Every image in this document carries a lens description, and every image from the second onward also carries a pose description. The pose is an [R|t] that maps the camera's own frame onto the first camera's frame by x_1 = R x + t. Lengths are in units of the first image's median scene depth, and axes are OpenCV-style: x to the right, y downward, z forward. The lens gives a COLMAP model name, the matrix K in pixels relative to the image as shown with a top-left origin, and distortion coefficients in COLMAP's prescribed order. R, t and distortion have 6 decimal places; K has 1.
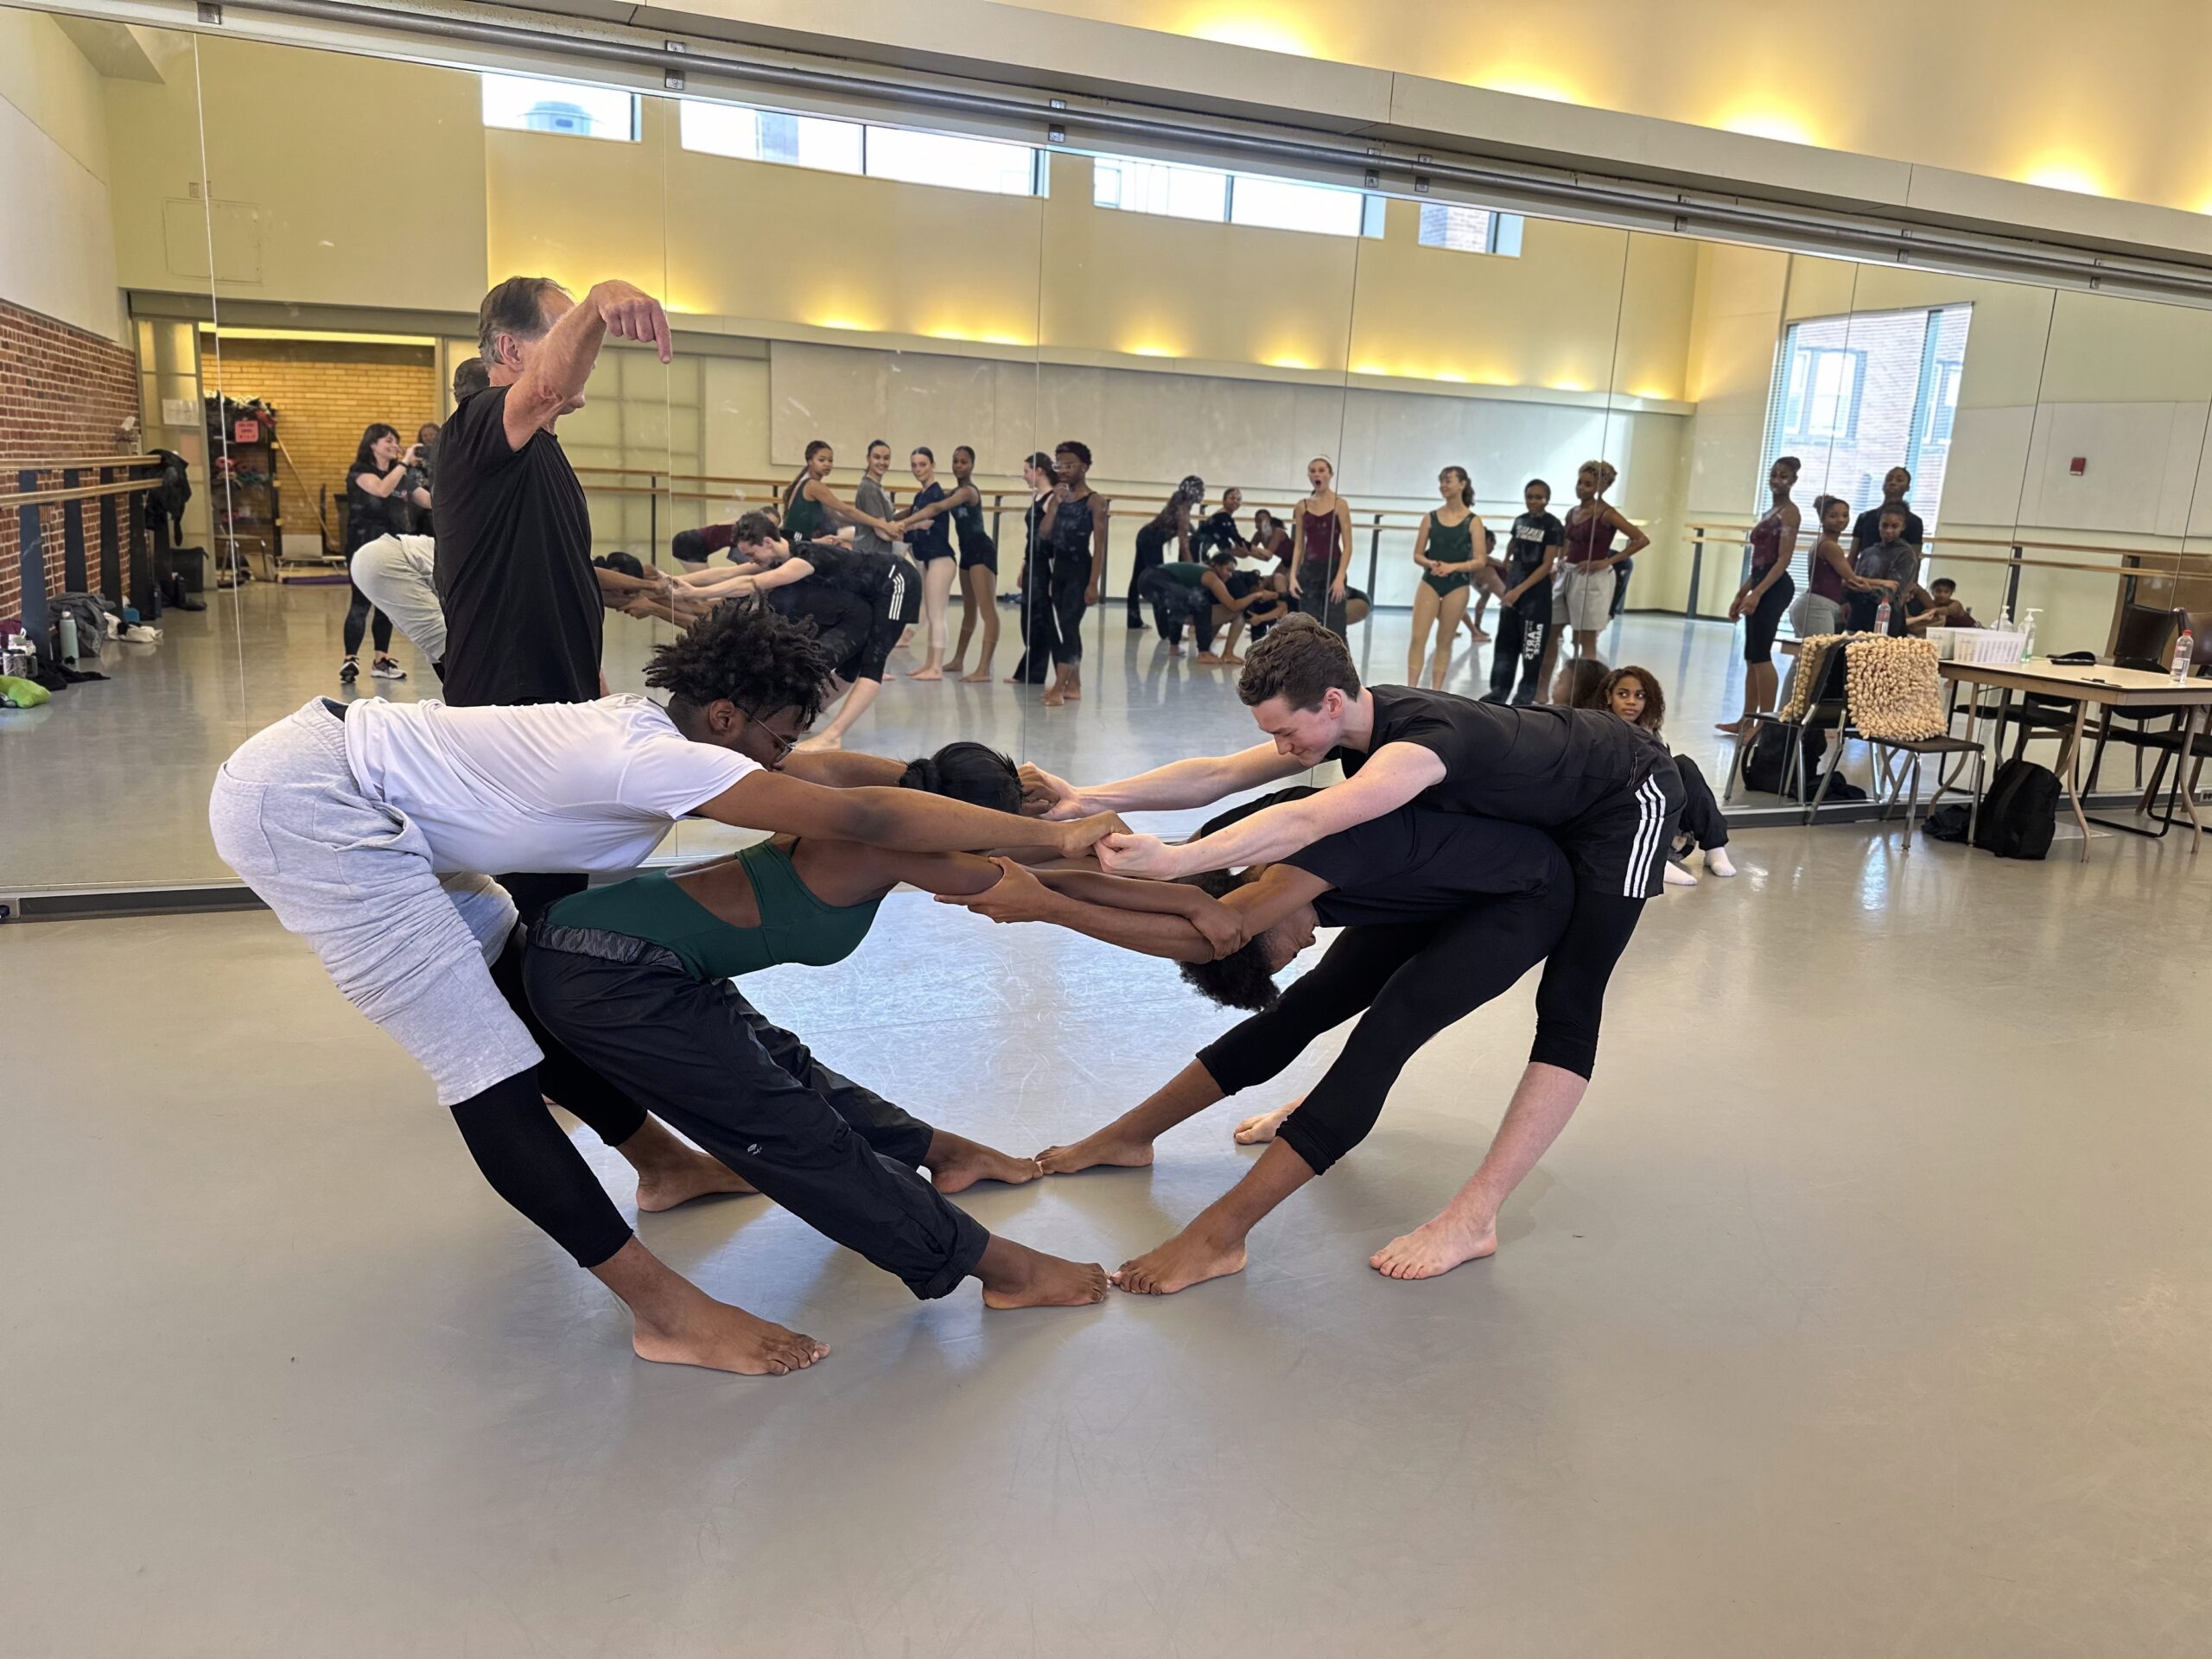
lens RADIAL K [[1587.4, 0, 1124.6], [0, 1587.4, 833.5], [0, 0, 1]] dist [0.041098, -0.019298]
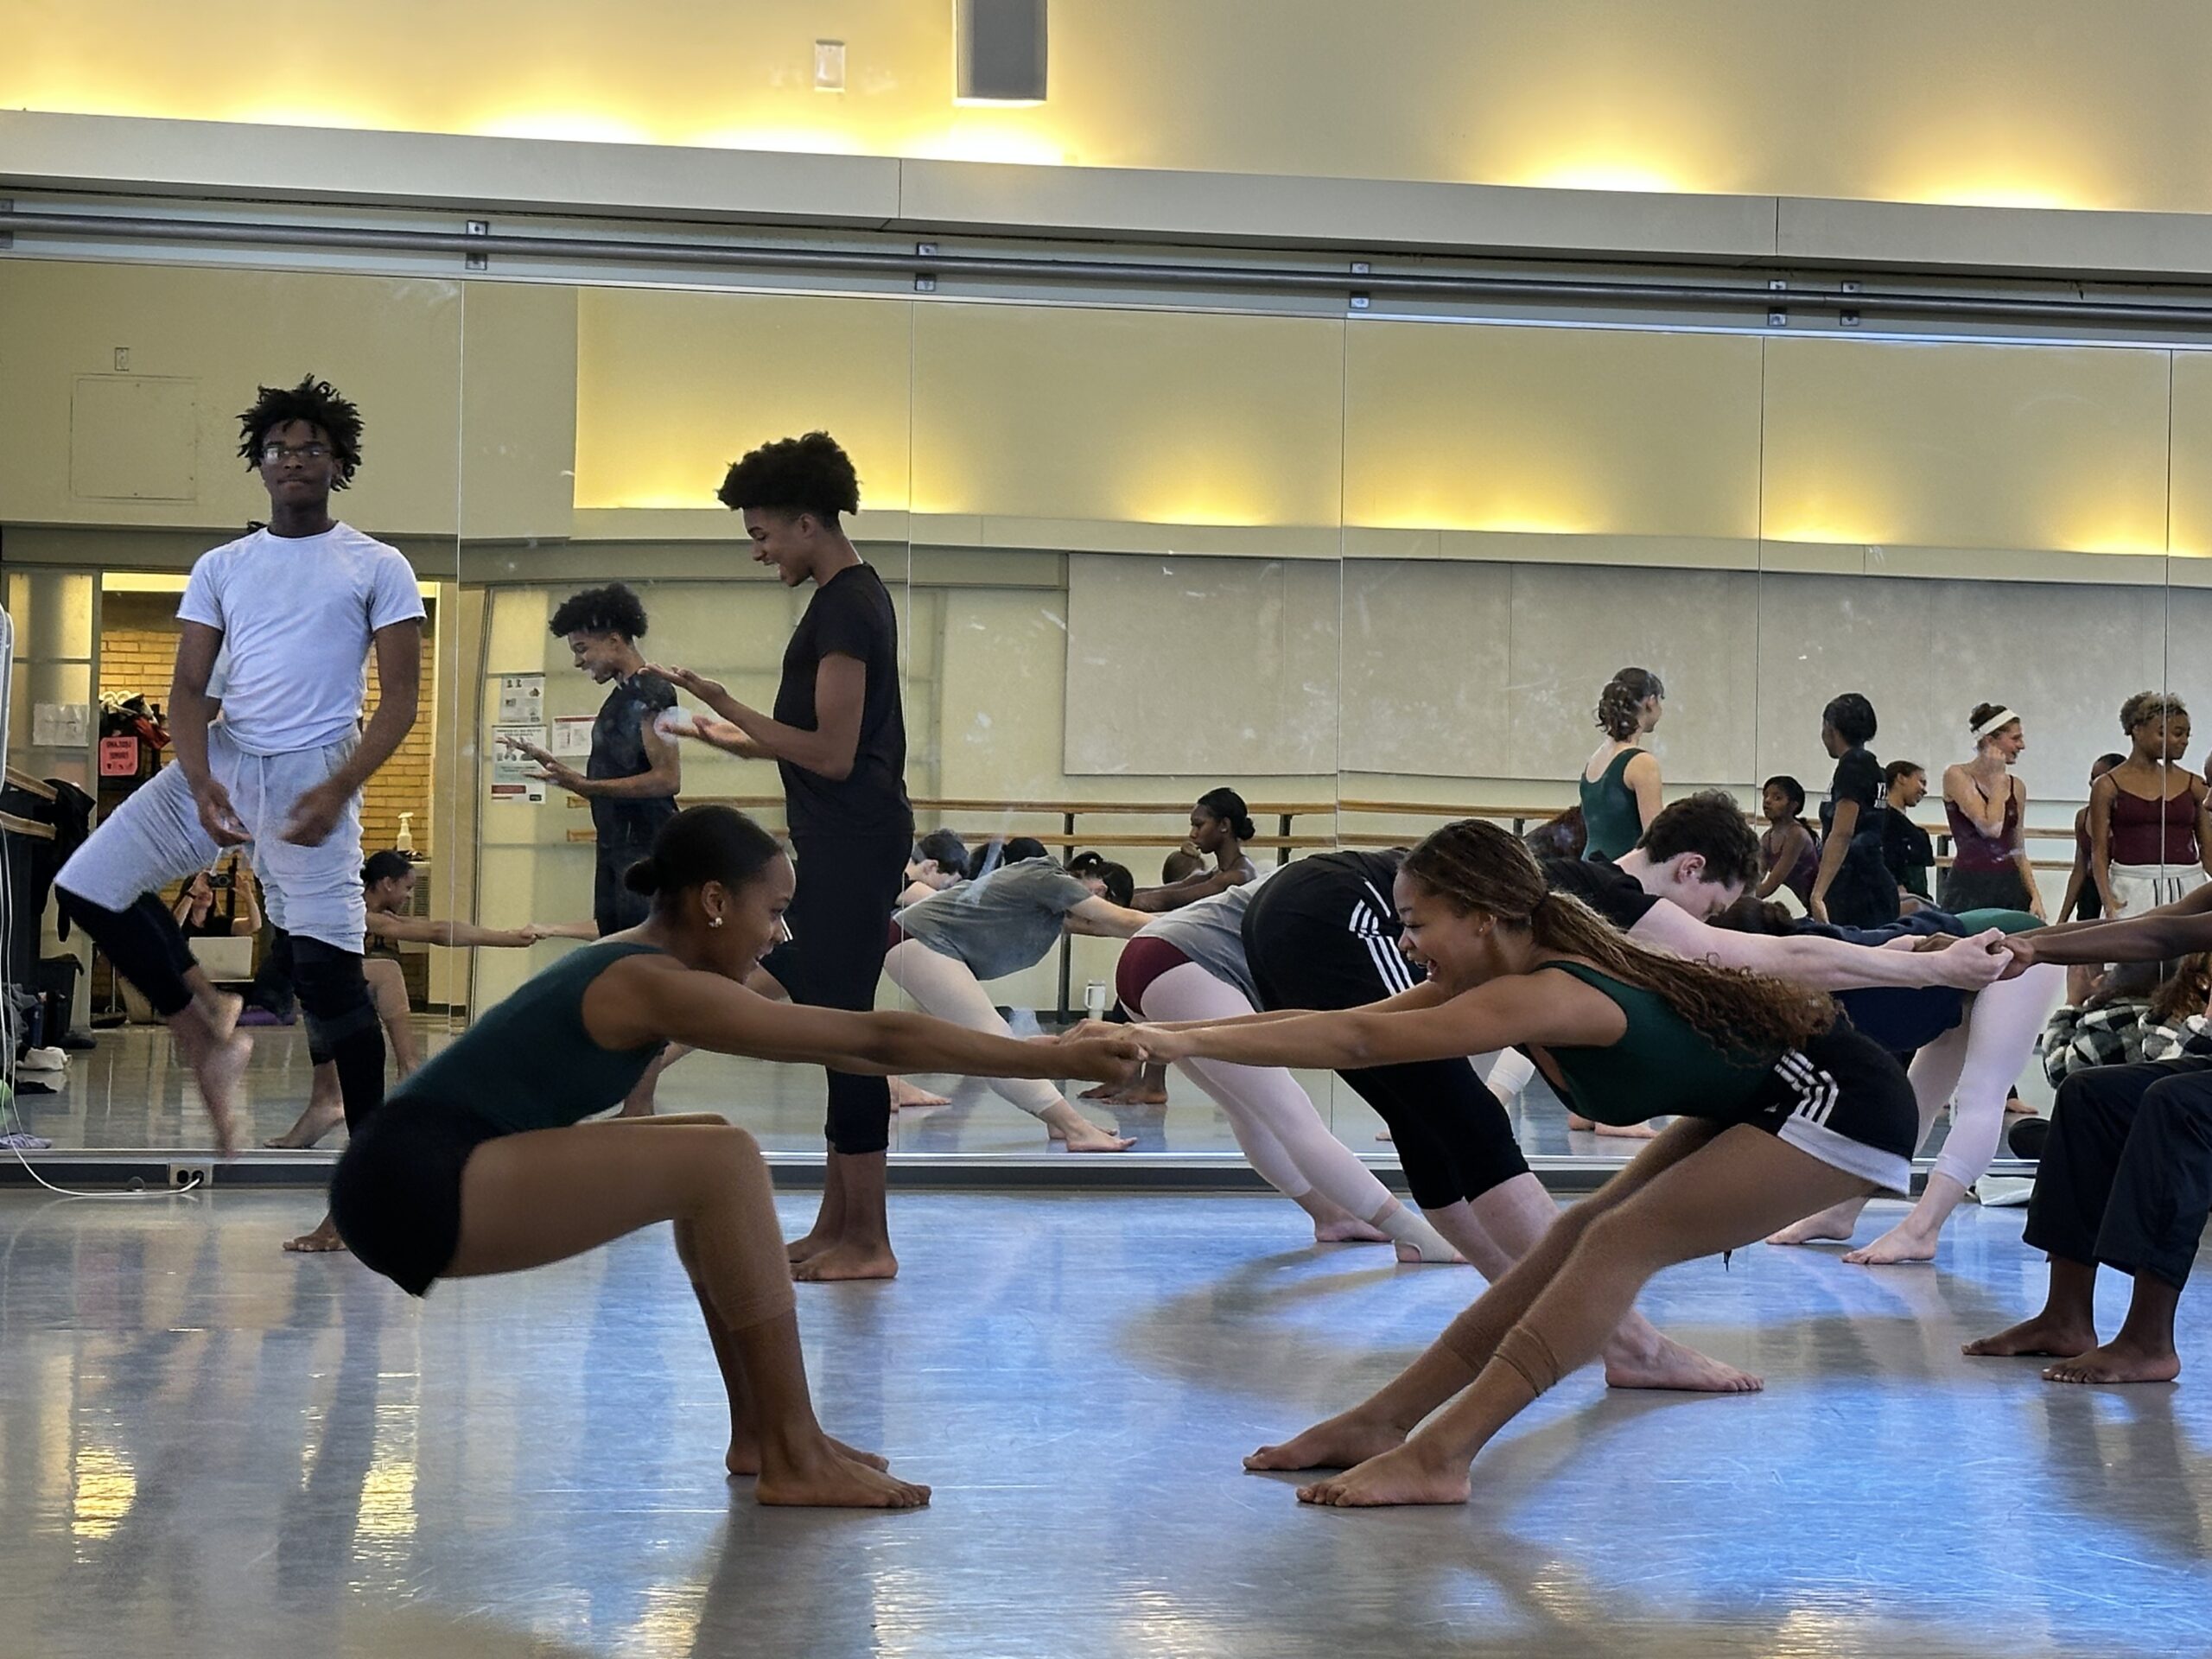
lens RADIAL K [[4672.8, 0, 1109.5], [0, 4672.8, 827.6], [0, 0, 1]] dist [0.148046, 0.000000]
pose [[0.976762, -0.033288, -0.211726, 0.355387], [-0.017420, 0.972266, -0.233227, 0.428858], [0.213618, 0.231496, 0.949093, -1.359304]]
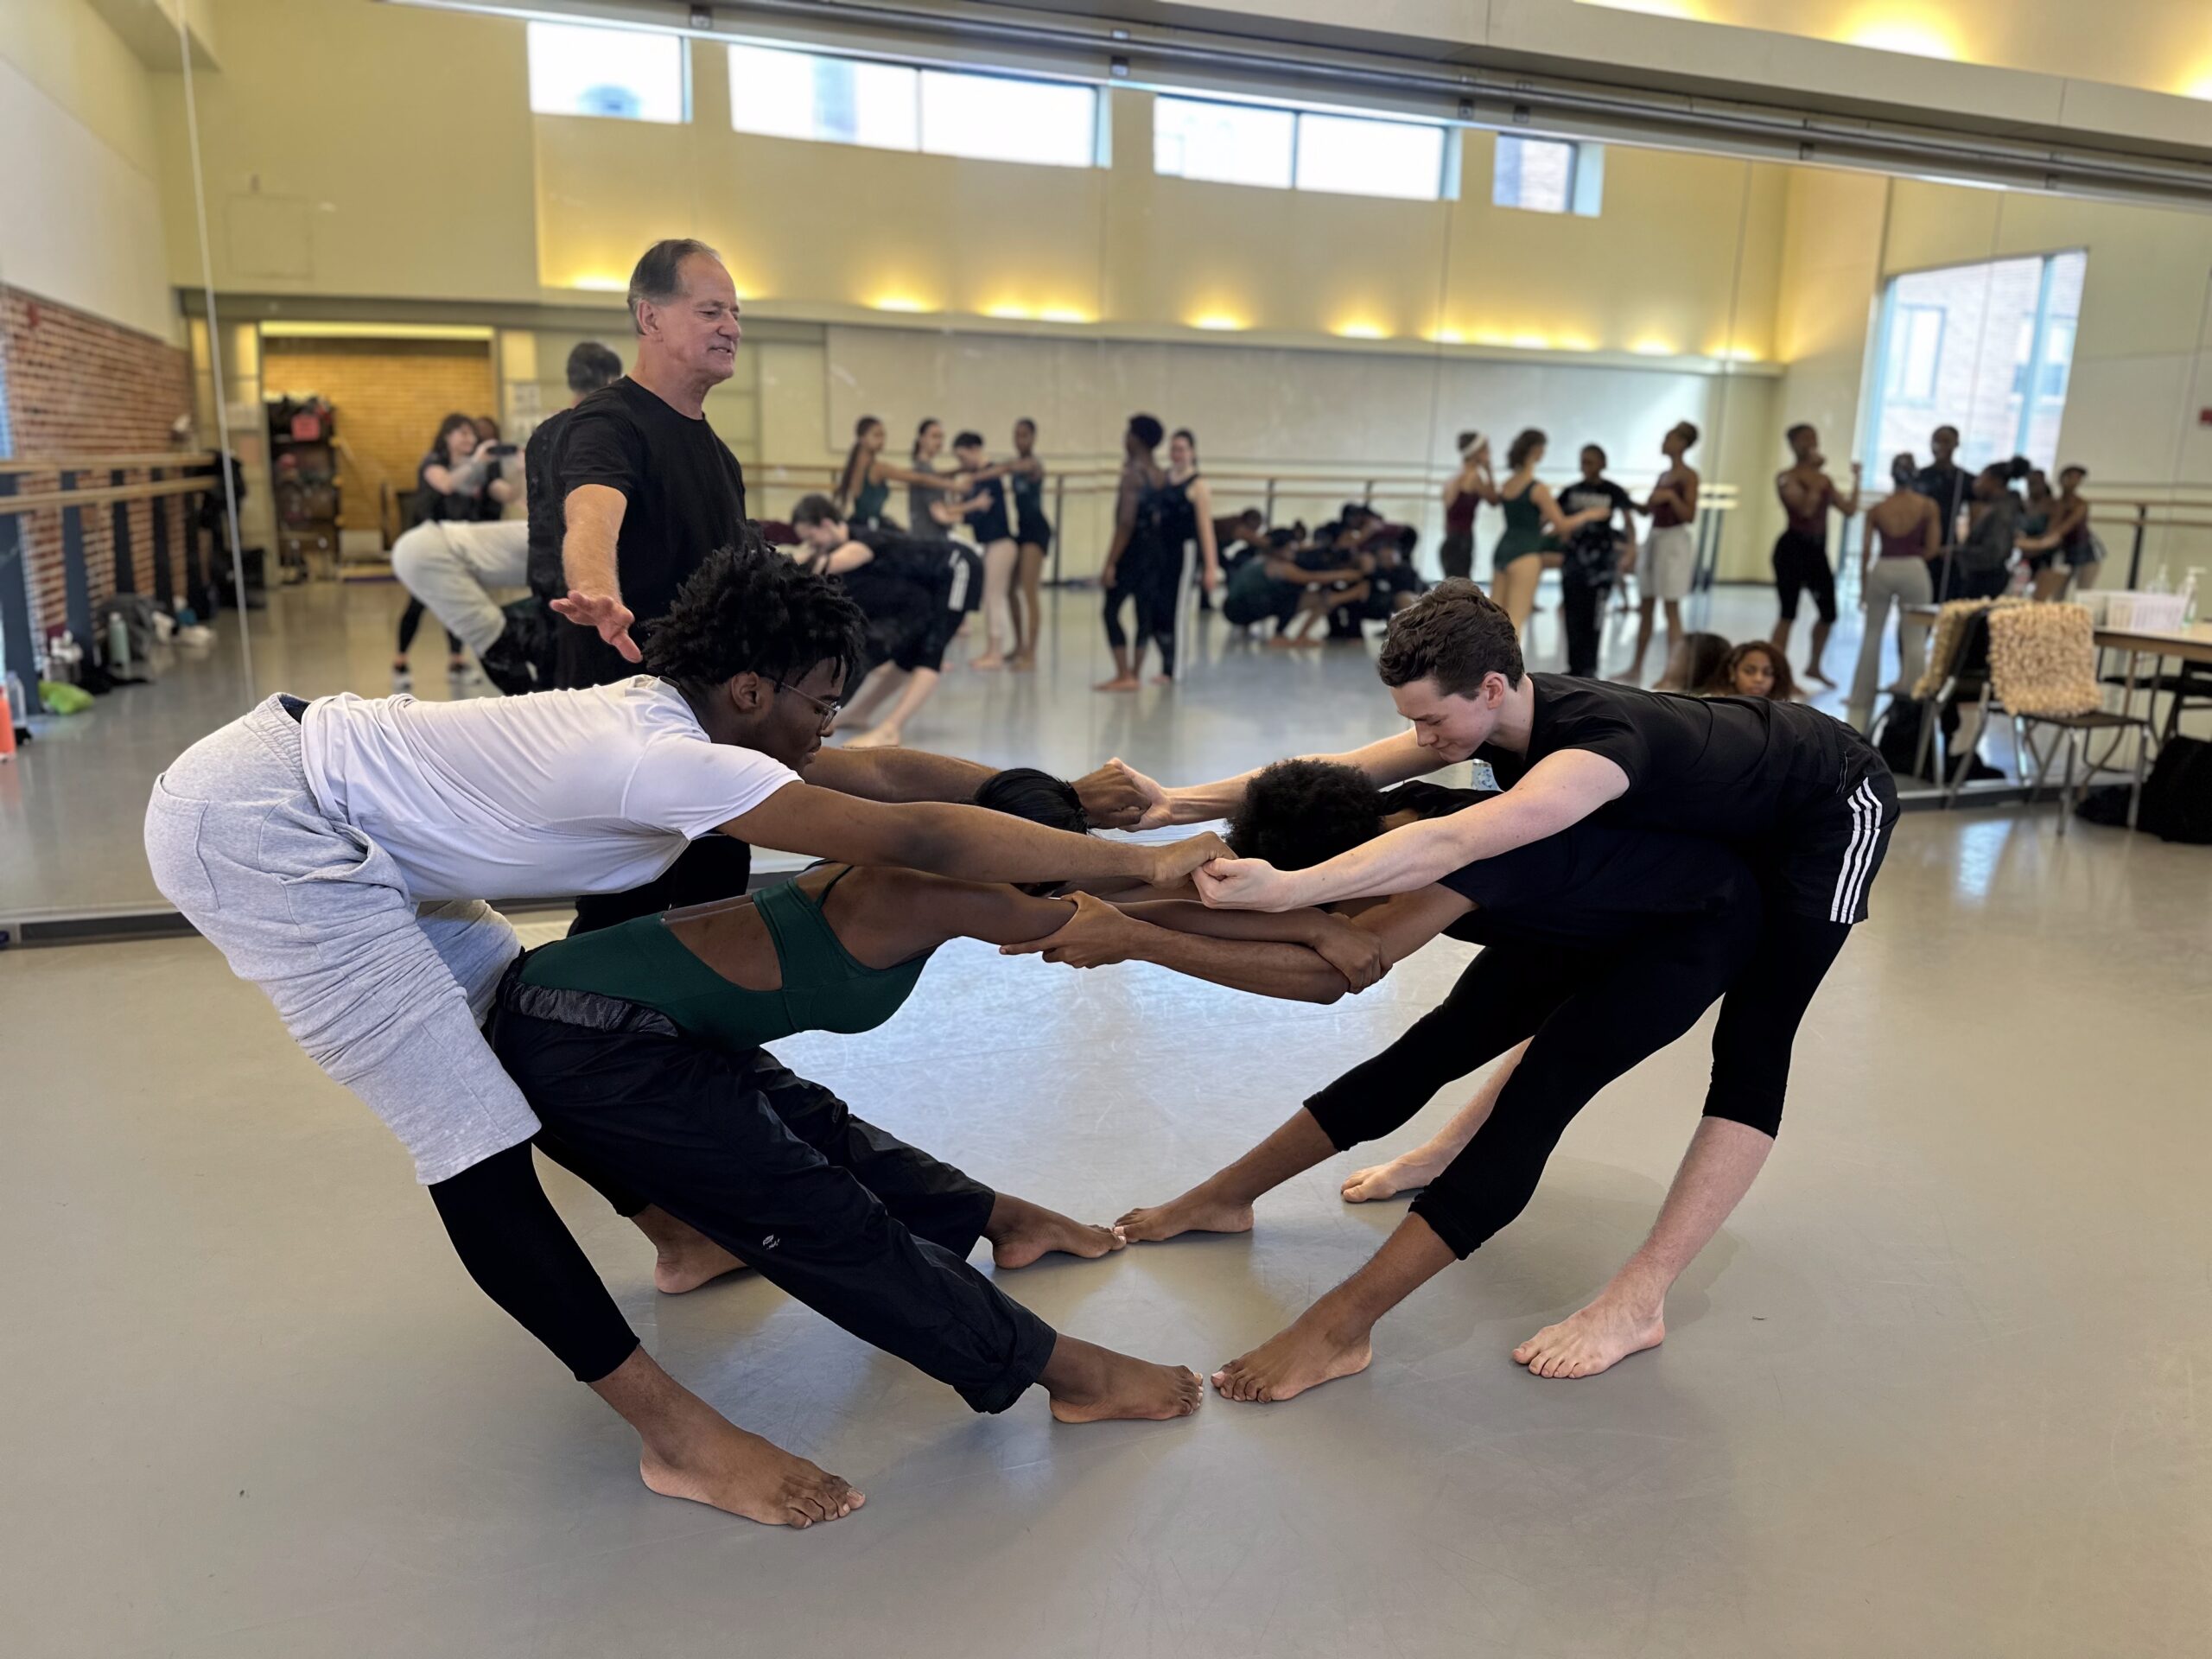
lens RADIAL K [[1587.4, 0, 1115.8], [0, 1587.4, 828.9], [0, 0, 1]] dist [0.041098, -0.019298]
pose [[0.998772, -0.013165, -0.047770, -0.006550], [0.013473, 0.999890, 0.006144, -0.009519], [0.047684, -0.006780, 0.998839, 0.086810]]
